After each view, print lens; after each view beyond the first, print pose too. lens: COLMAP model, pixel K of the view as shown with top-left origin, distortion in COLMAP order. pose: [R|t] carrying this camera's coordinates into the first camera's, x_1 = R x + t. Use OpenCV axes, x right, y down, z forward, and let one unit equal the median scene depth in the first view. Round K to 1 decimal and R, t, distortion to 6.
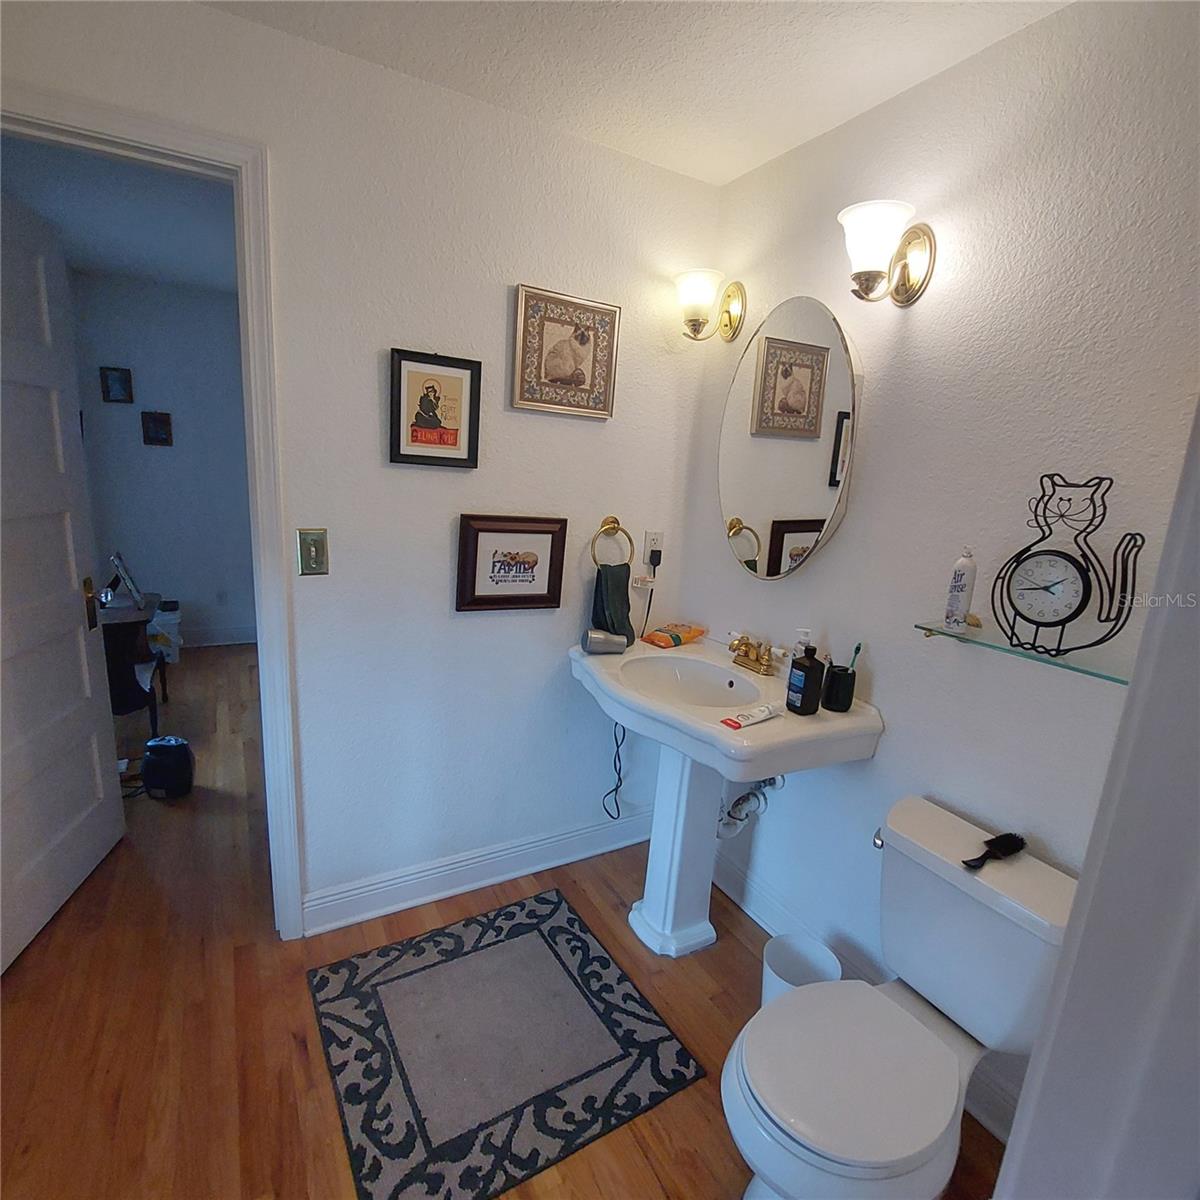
lens RADIAL K [[642.2, 0, 612.7], [0, 642.2, 605.9], [0, 0, 1]] dist [-0.003594, -0.010727]
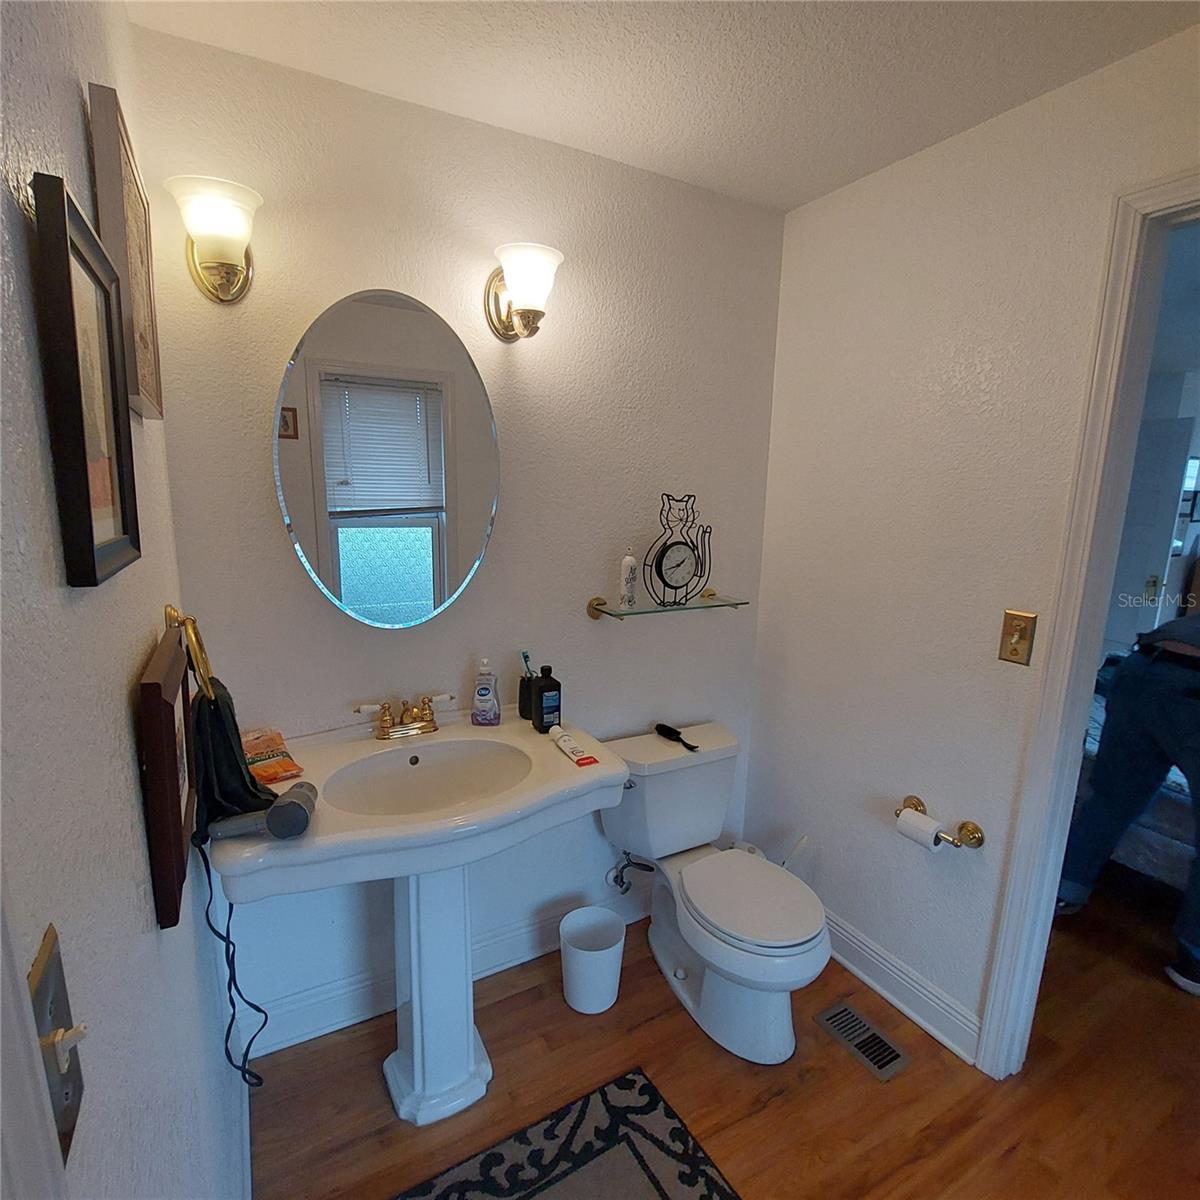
lens RADIAL K [[642.2, 0, 612.7], [0, 642.2, 605.9], [0, 0, 1]] dist [-0.003594, -0.010727]
pose [[0.005518, -0.248276, 0.968674, -0.681557], [0.188931, 0.951501, 0.242798, -0.264898], [-0.981975, 0.181673, 0.052158, 0.824448]]
